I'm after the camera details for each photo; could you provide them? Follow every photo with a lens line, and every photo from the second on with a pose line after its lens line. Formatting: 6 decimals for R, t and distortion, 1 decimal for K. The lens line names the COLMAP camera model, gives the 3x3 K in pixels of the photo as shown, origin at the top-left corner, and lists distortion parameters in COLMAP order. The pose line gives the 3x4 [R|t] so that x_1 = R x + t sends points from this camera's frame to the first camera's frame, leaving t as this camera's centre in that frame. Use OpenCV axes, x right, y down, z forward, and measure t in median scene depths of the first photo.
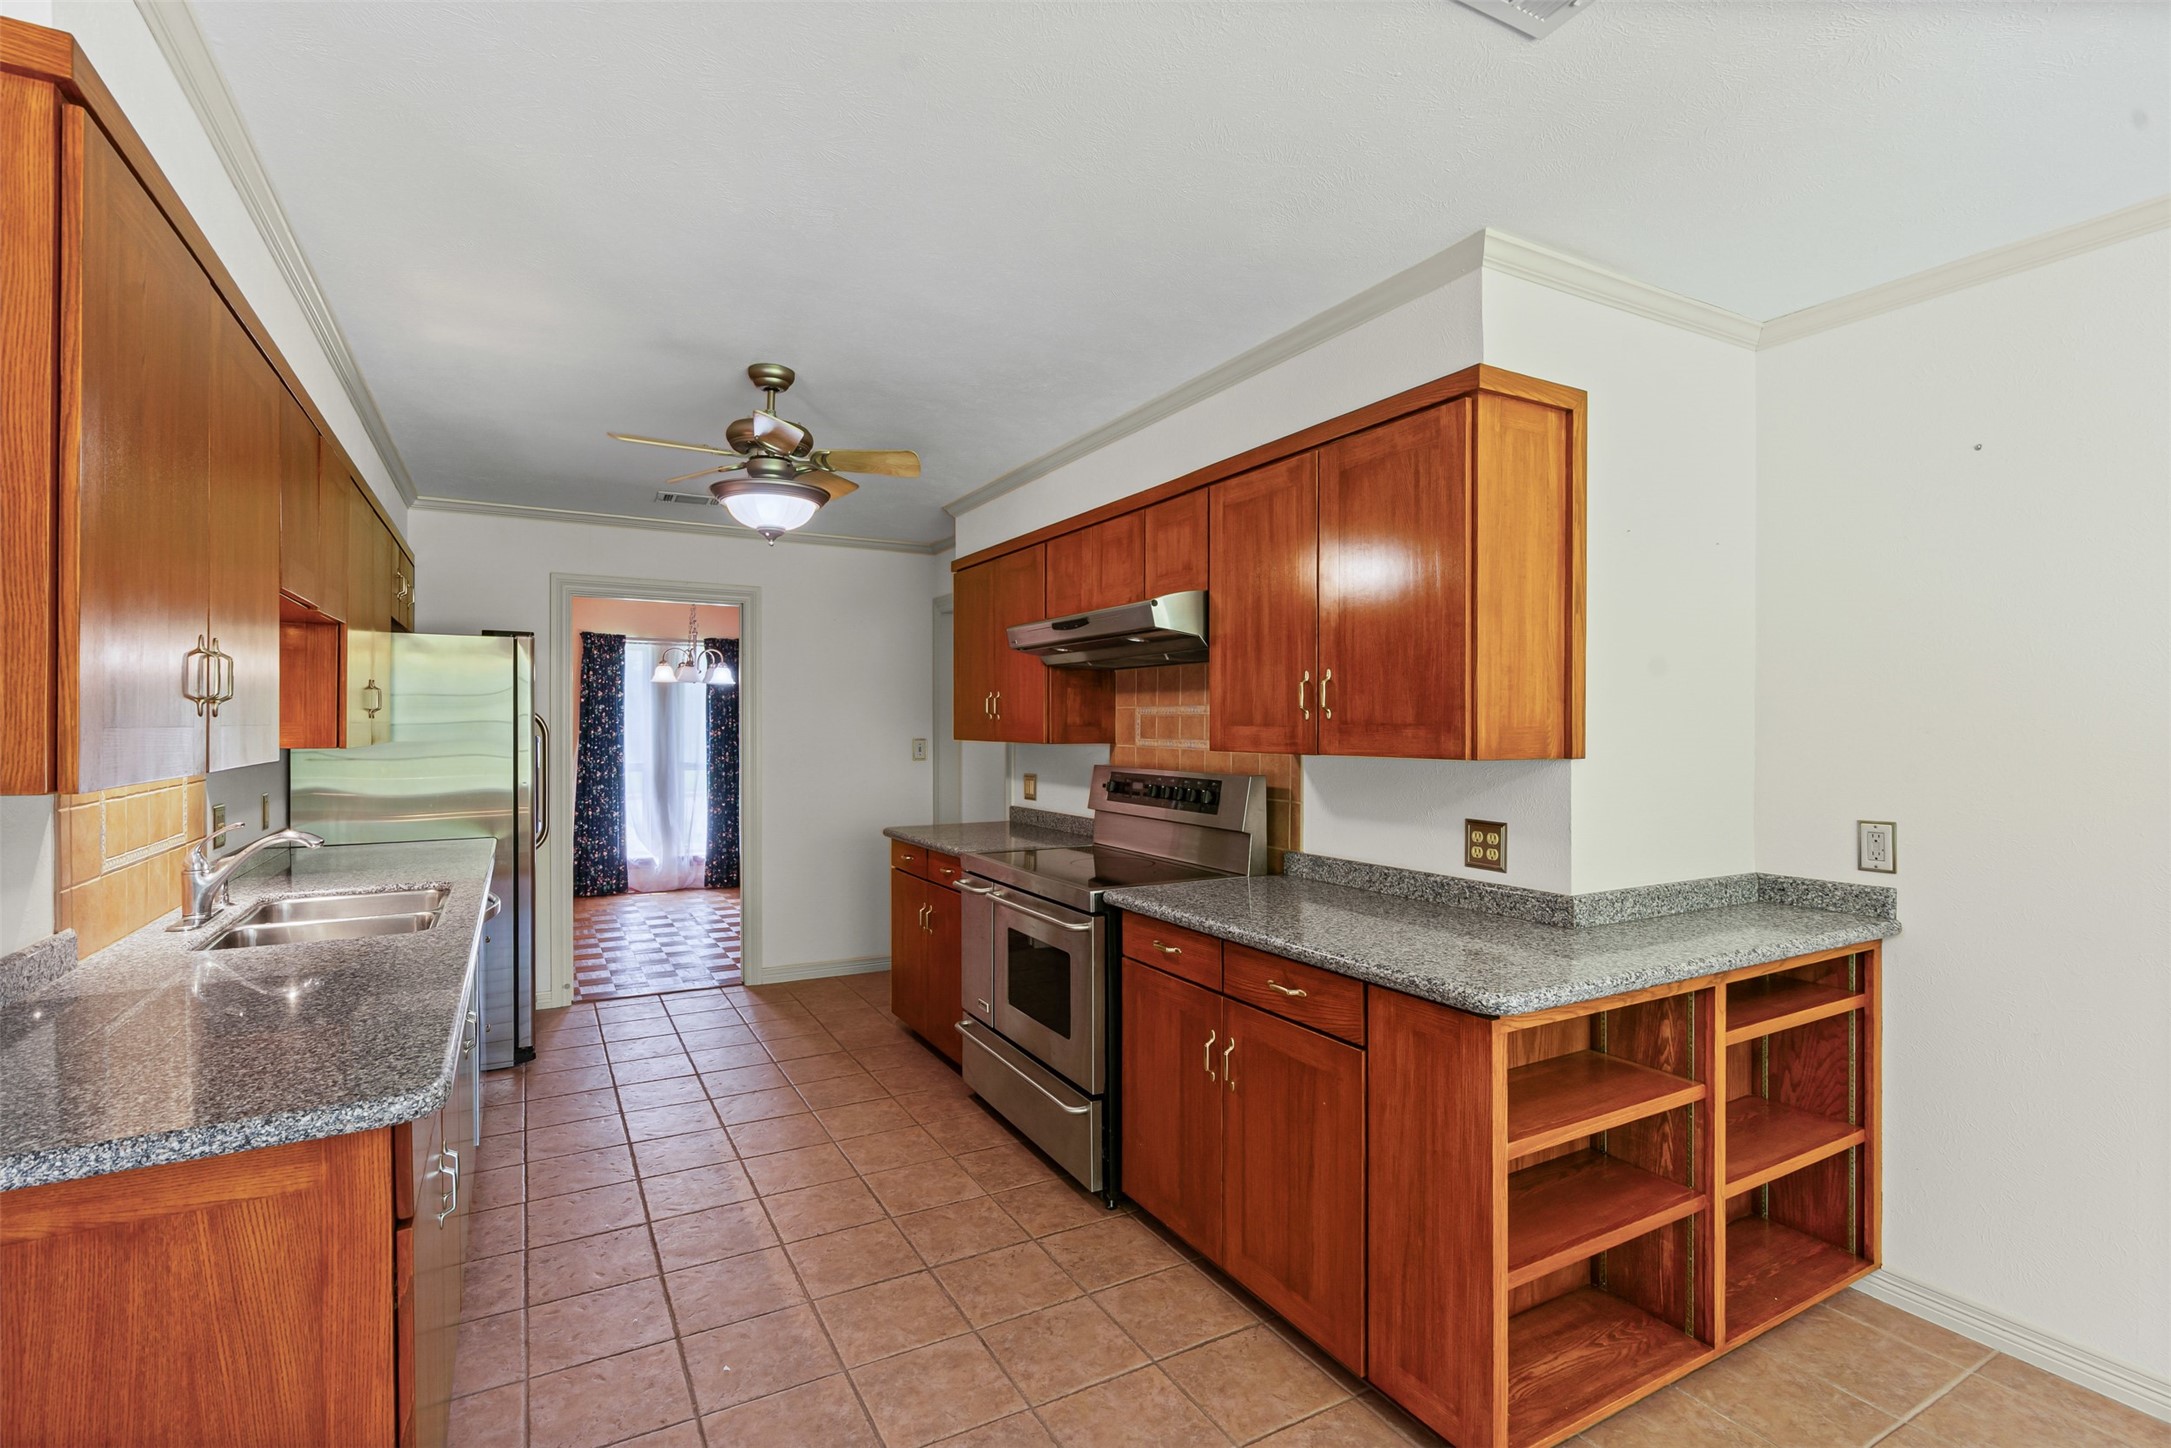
lens RADIAL K [[997.9, 0, 1080.0], [0, 997.9, 732.9], [0, 0, 1]] dist [-0.010316, 0.004857]
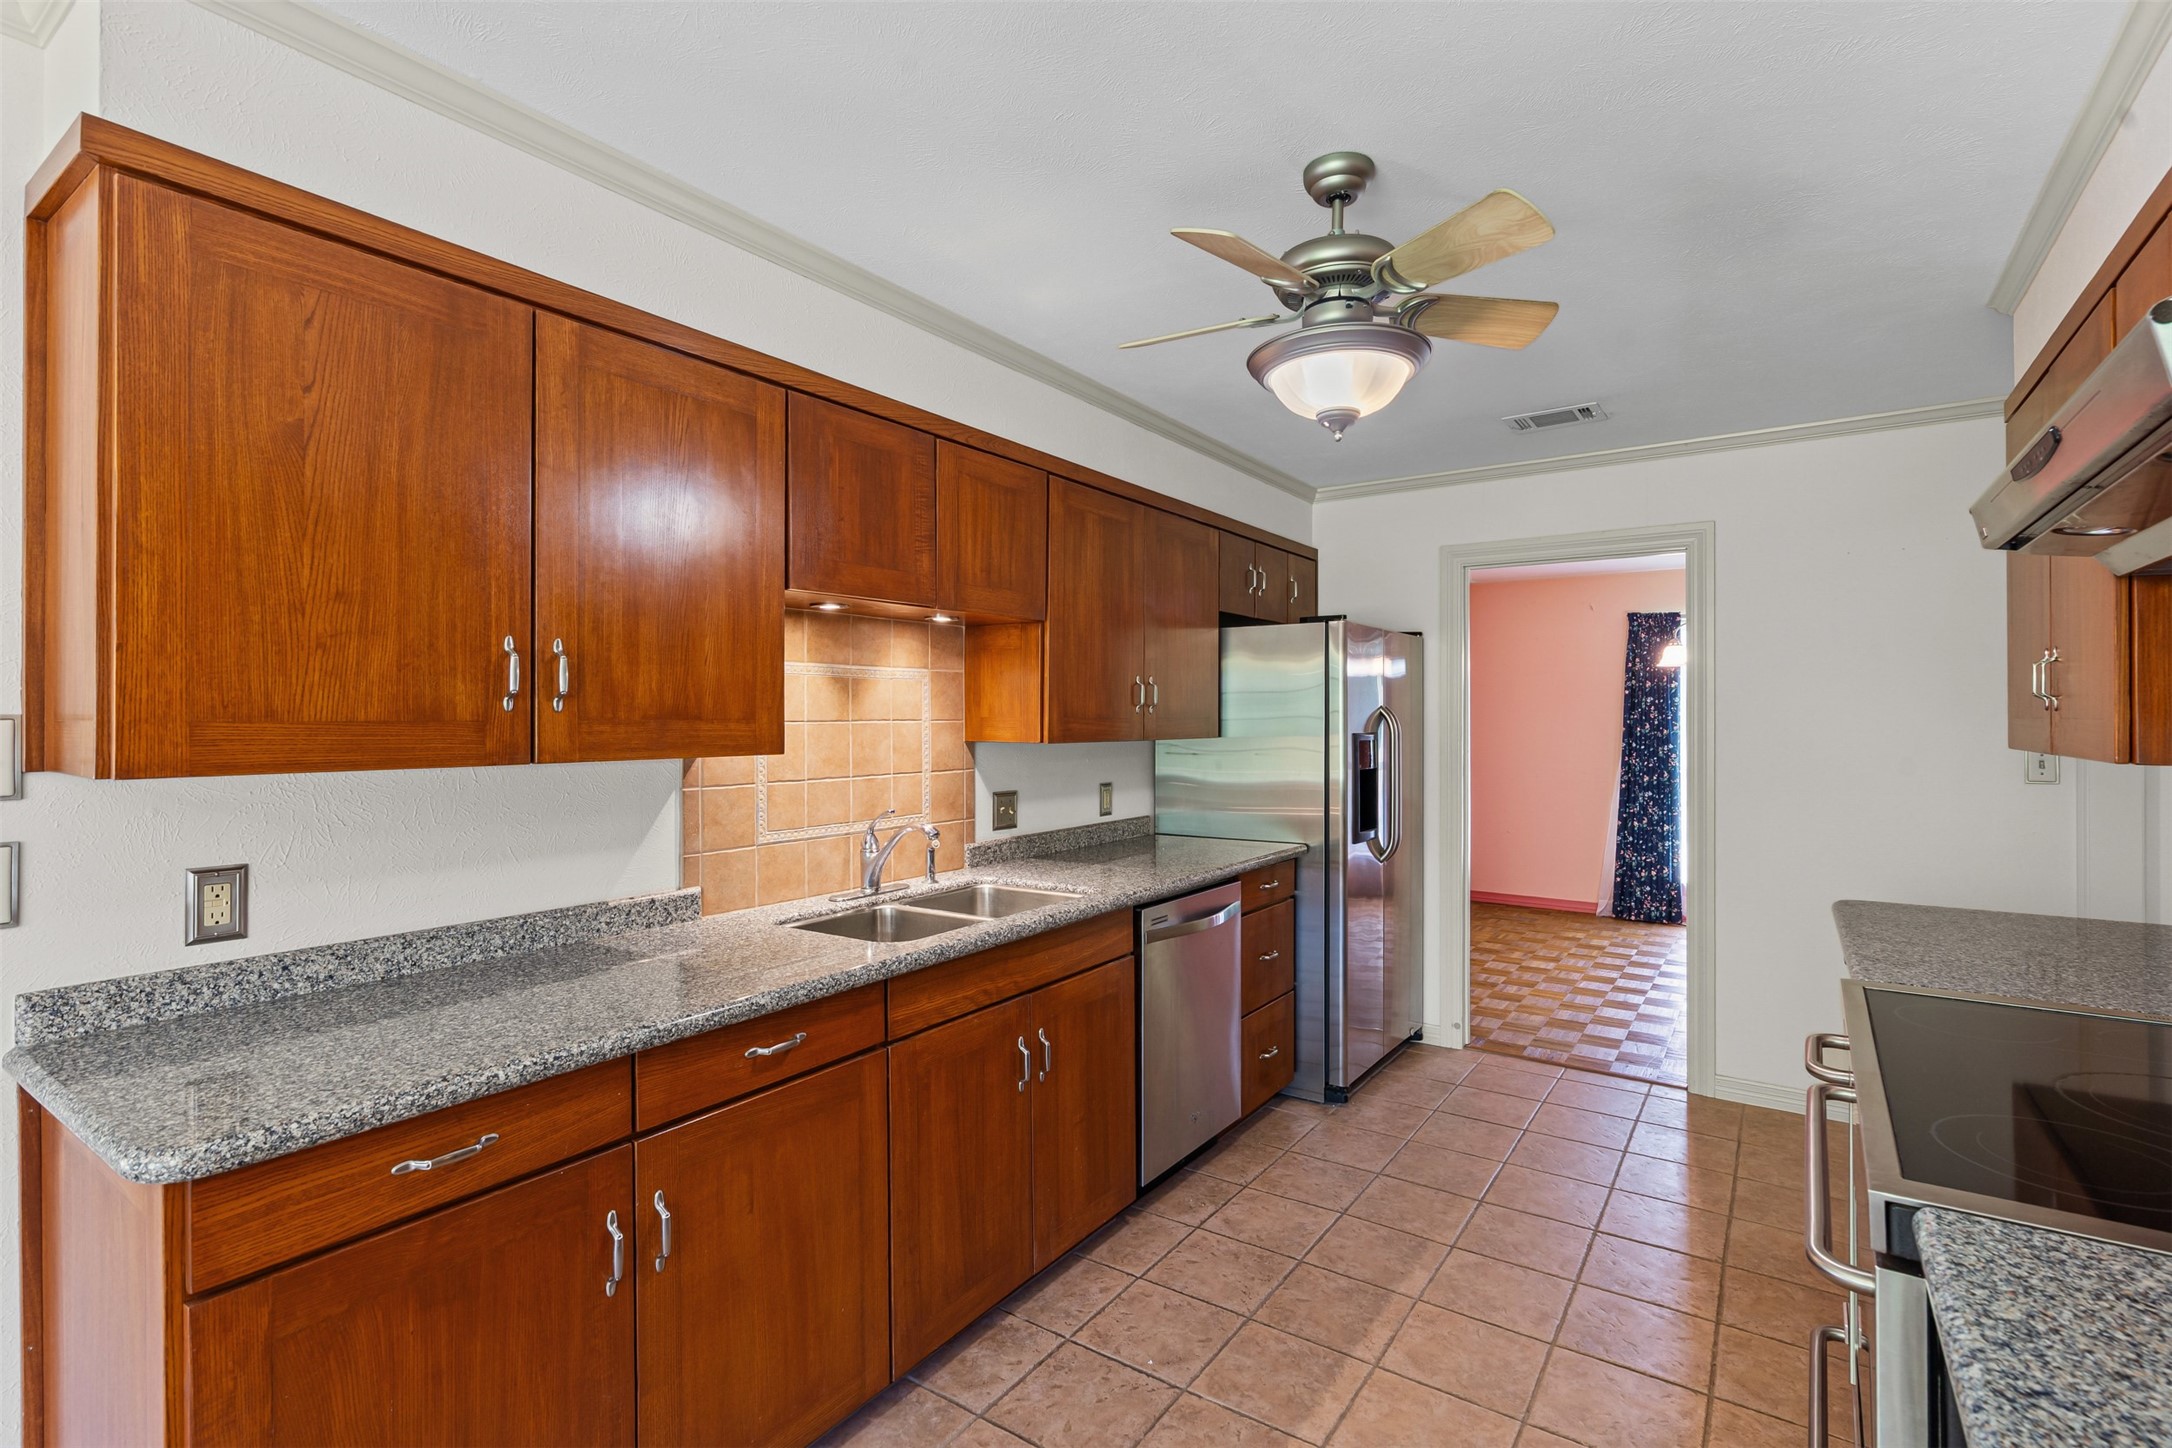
lens RADIAL K [[998.3, 0, 1096.5], [0, 998.3, 717.6], [0, 0, 1]] dist [-0.010316, 0.004857]
pose [[0.447475, -0.004878, -0.894283, 0.073531], [-0.005752, 0.999949, -0.008332, -0.001019], [0.894278, 0.008873, 0.447424, 0.218514]]
